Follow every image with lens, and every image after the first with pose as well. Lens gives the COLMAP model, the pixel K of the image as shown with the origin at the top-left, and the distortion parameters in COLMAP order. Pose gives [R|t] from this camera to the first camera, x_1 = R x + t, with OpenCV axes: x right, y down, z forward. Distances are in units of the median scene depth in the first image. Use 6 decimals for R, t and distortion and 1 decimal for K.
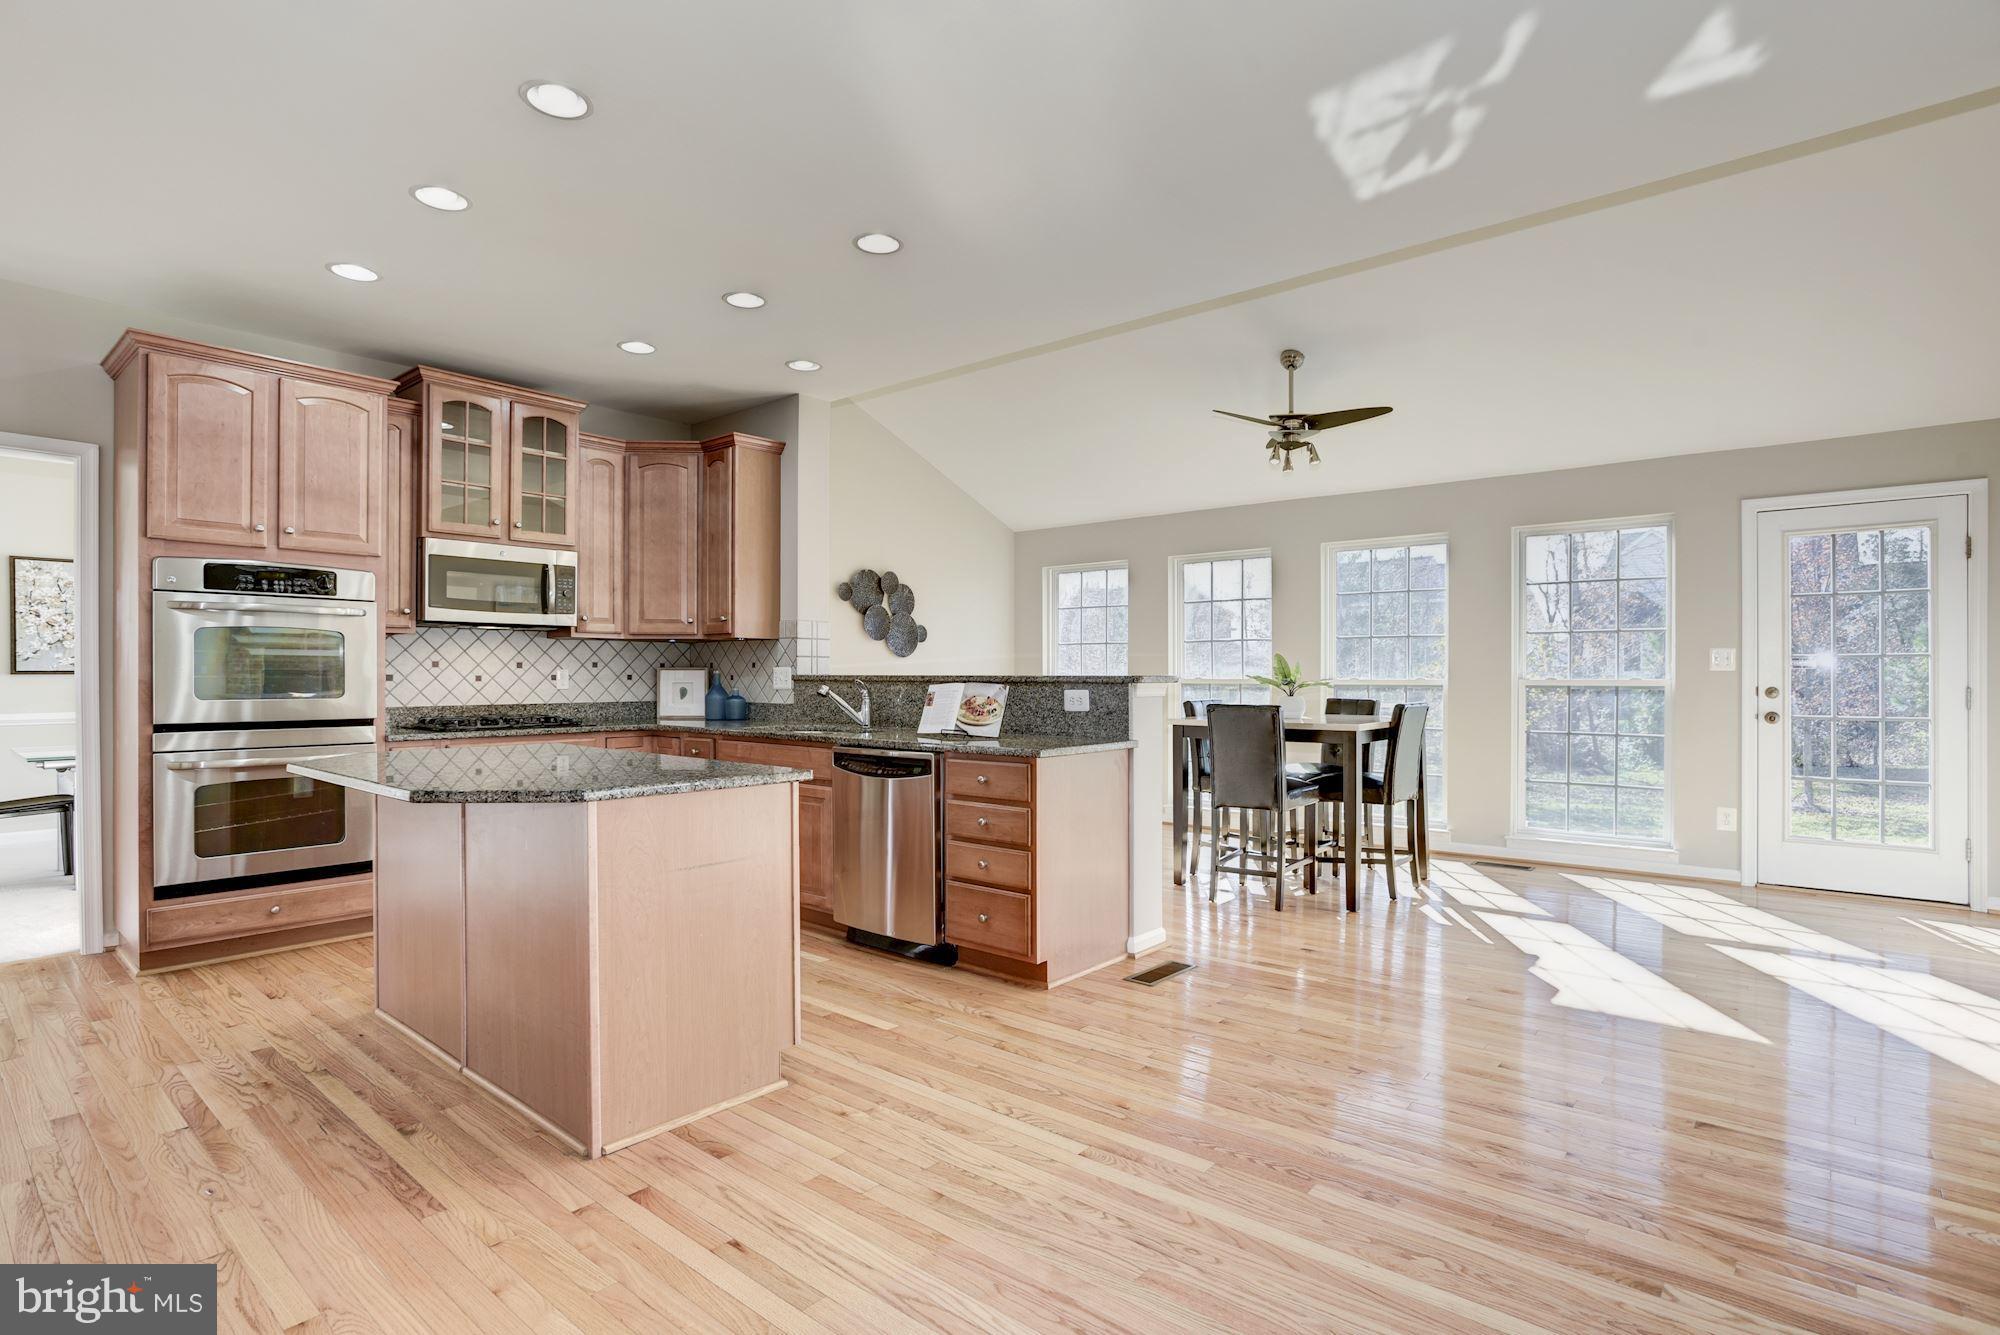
lens RADIAL K [[959.3, 0, 985.3], [0, 959.3, 686.0], [0, 0, 1]] dist [-0.038612, 0.015676]
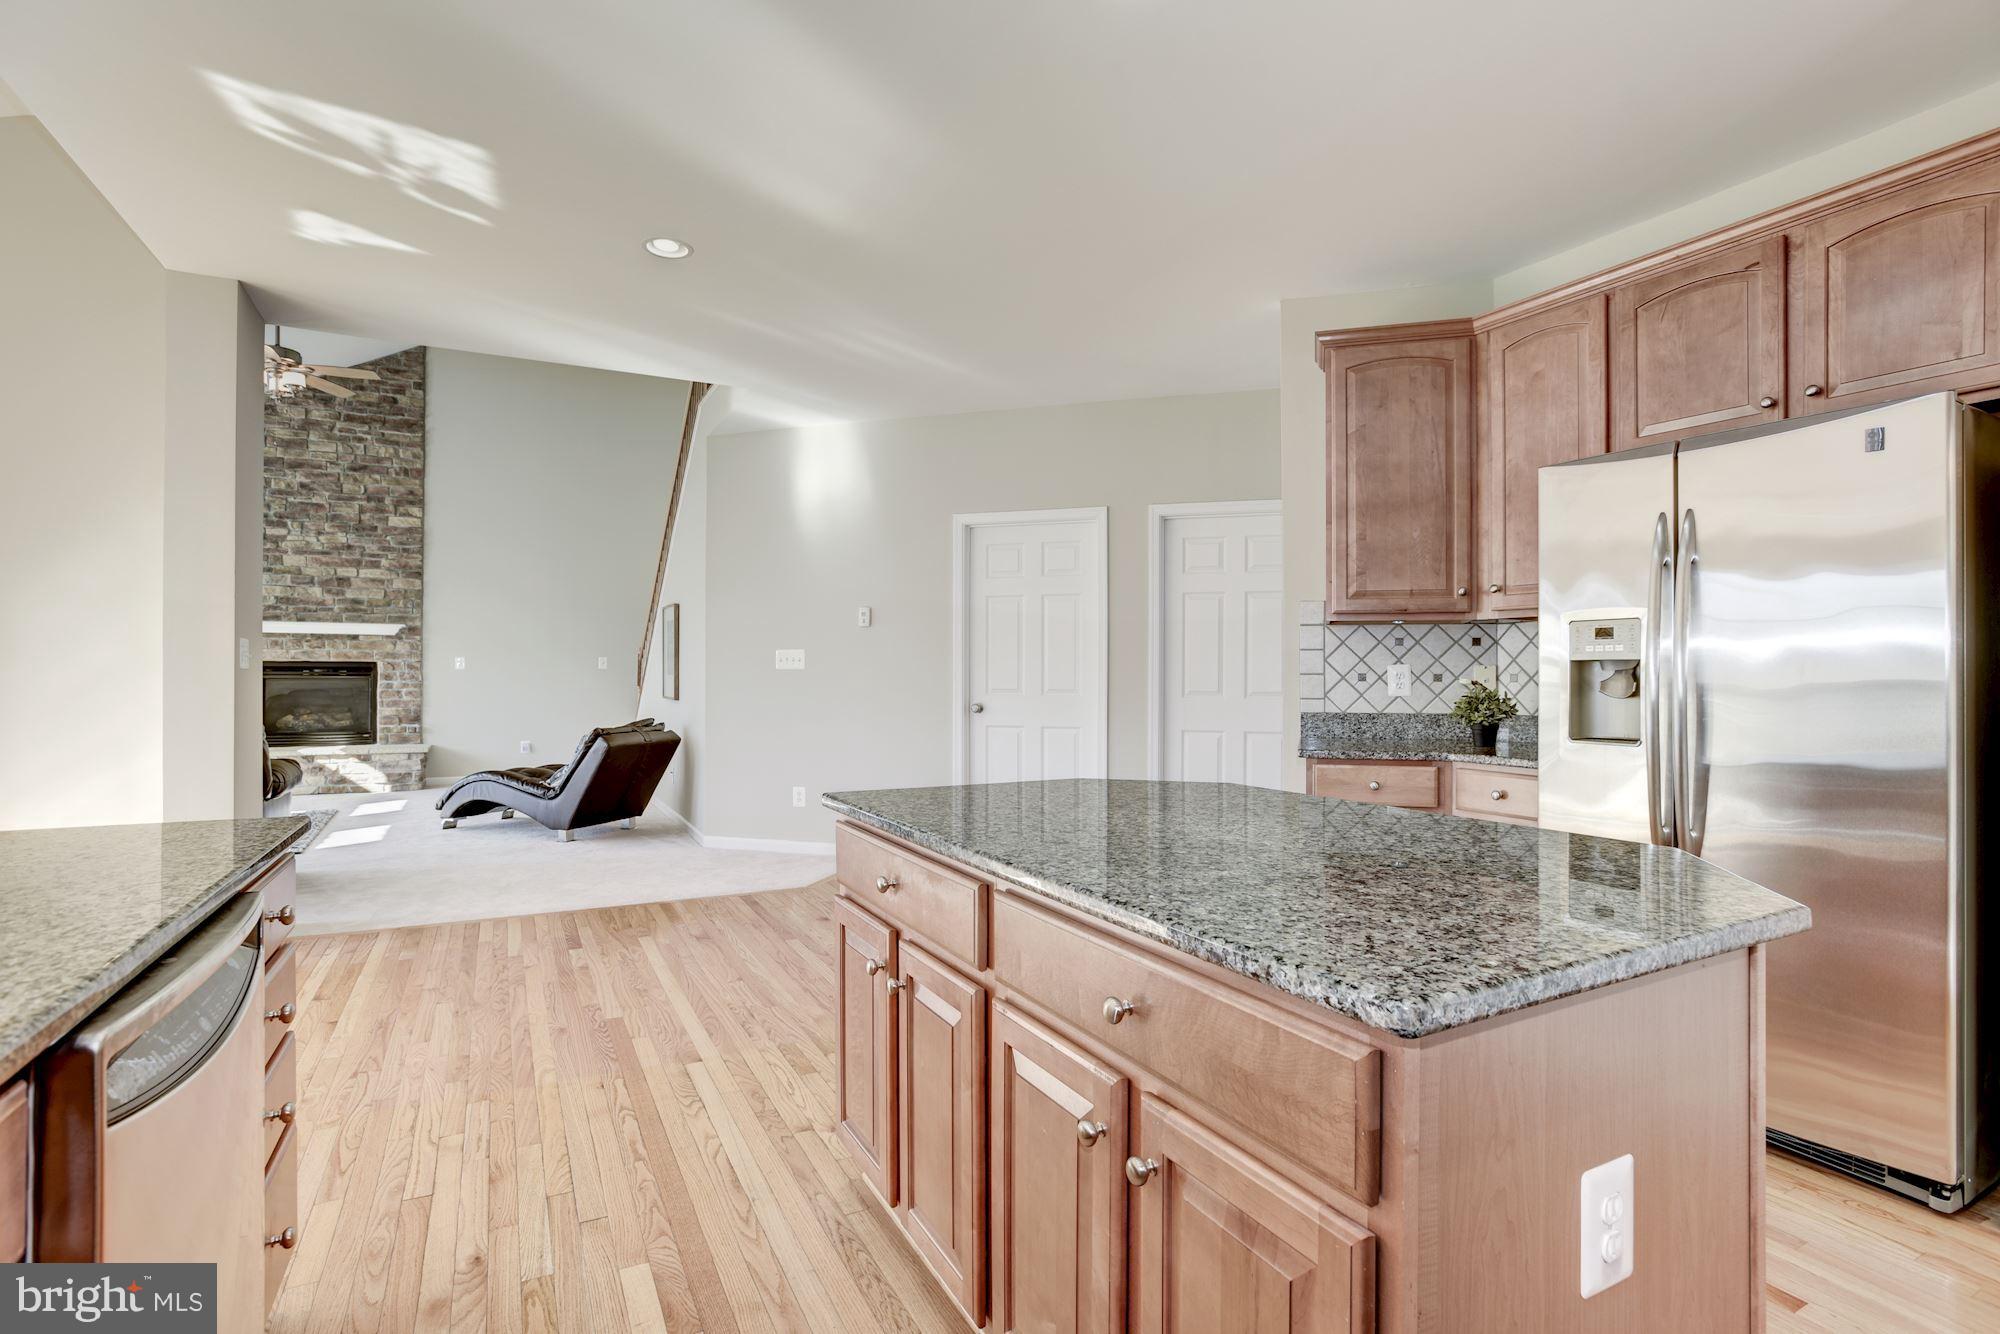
lens RADIAL K [[959.3, 0, 973.1], [0, 959.3, 675.9], [0, 0, 1]] dist [-0.038612, 0.015676]
pose [[-0.930452, -0.003166, 0.366399, -0.297845], [0.001482, 0.999922, 0.012405, -0.009141], [-0.366410, 0.012085, -0.930375, 0.912825]]
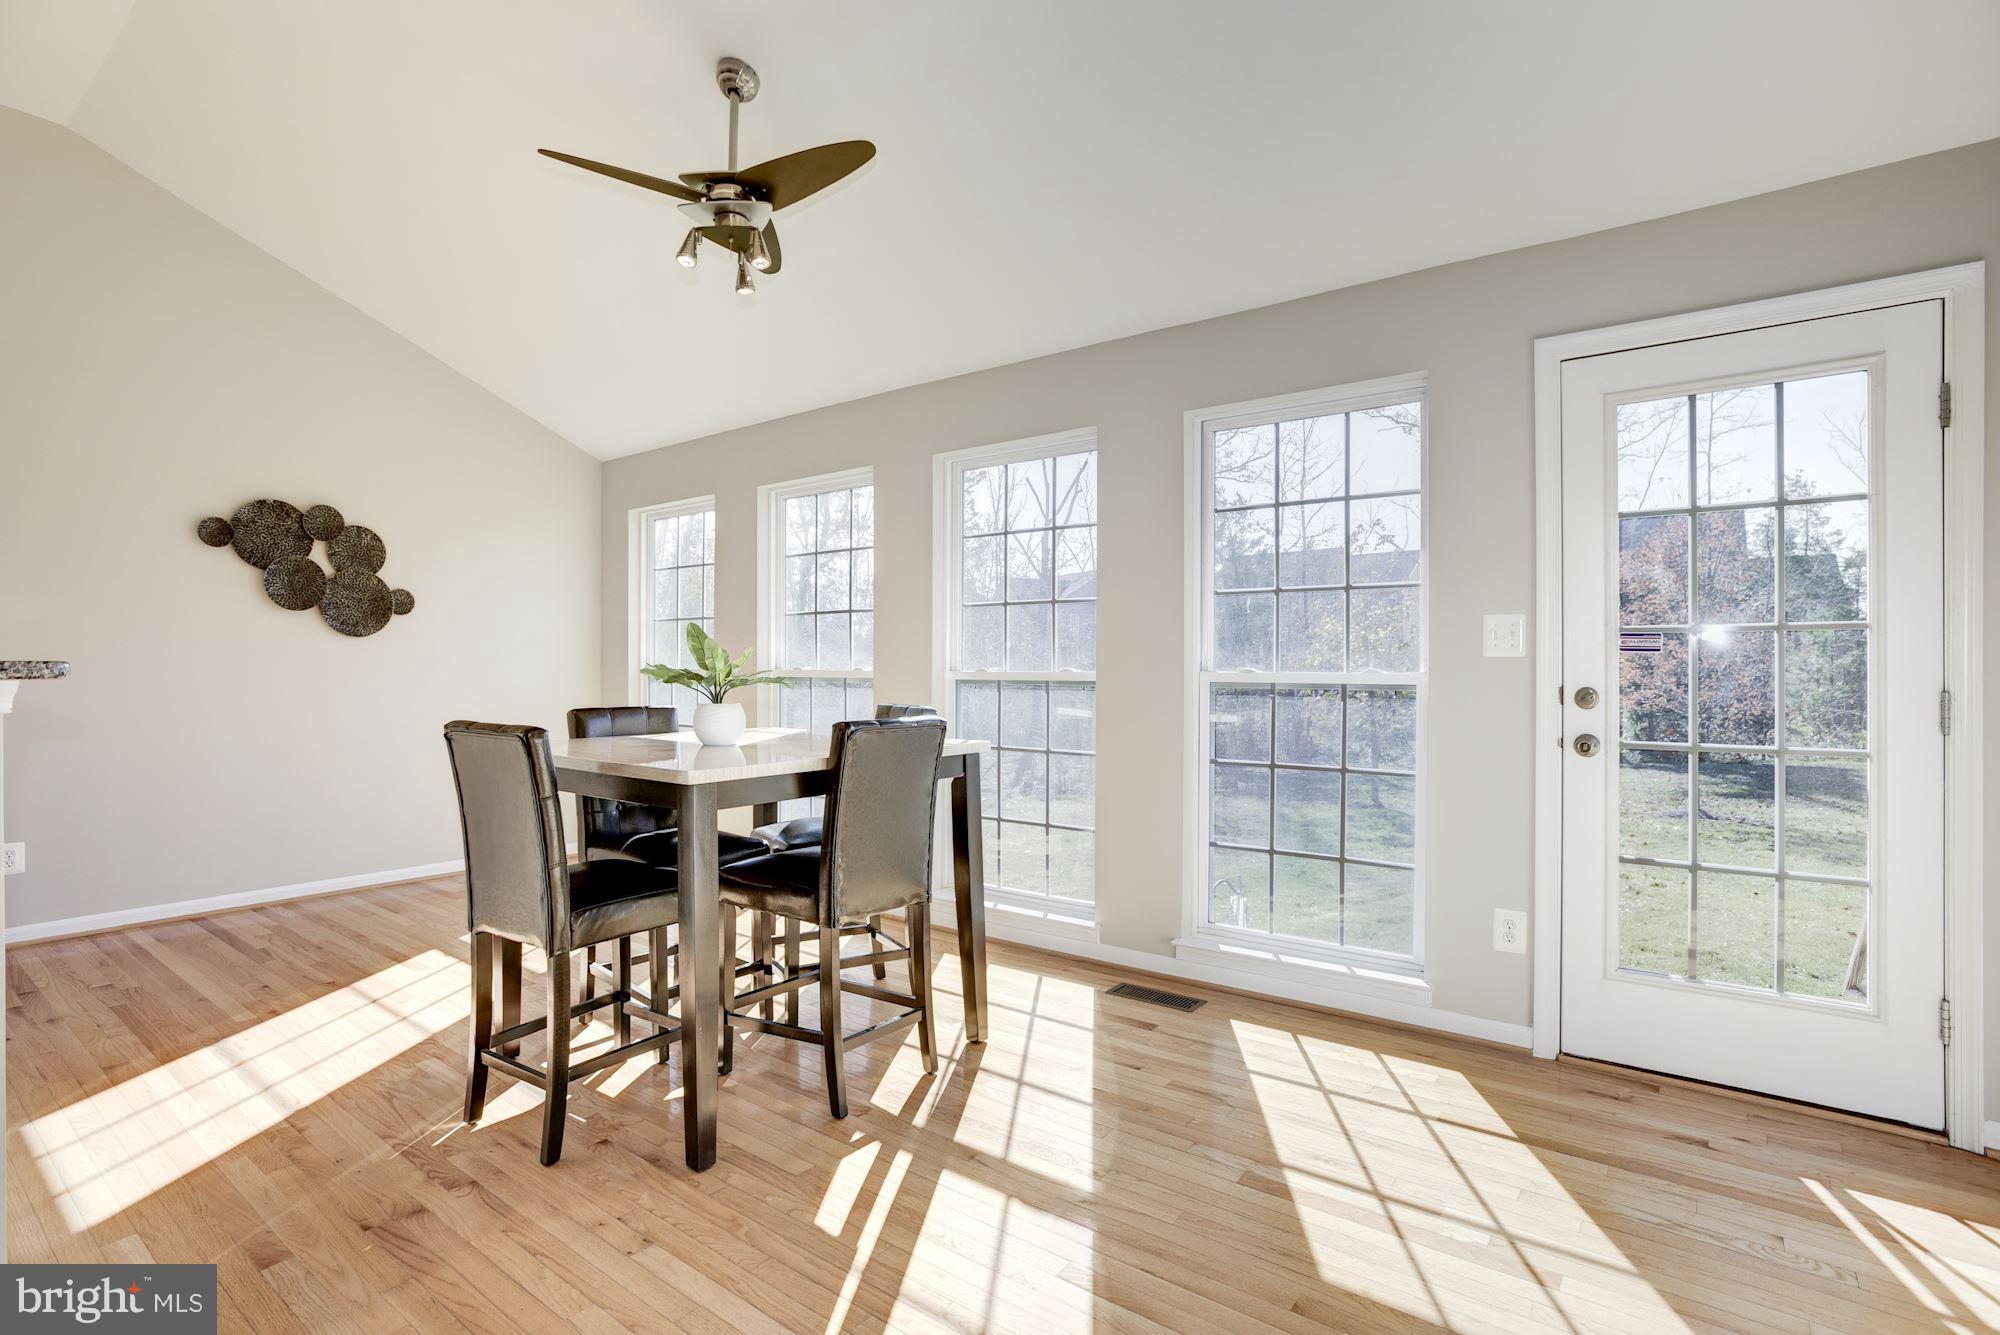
lens RADIAL K [[959.3, 0, 993.0], [0, 959.3, 676.8], [0, 0, 1]] dist [-0.038612, 0.015676]
pose [[0.997671, 0.002460, 0.068162, 0.450169], [-0.002325, 0.999995, -0.002054, -0.002993], [-0.068167, 0.001891, 0.997672, 0.472520]]
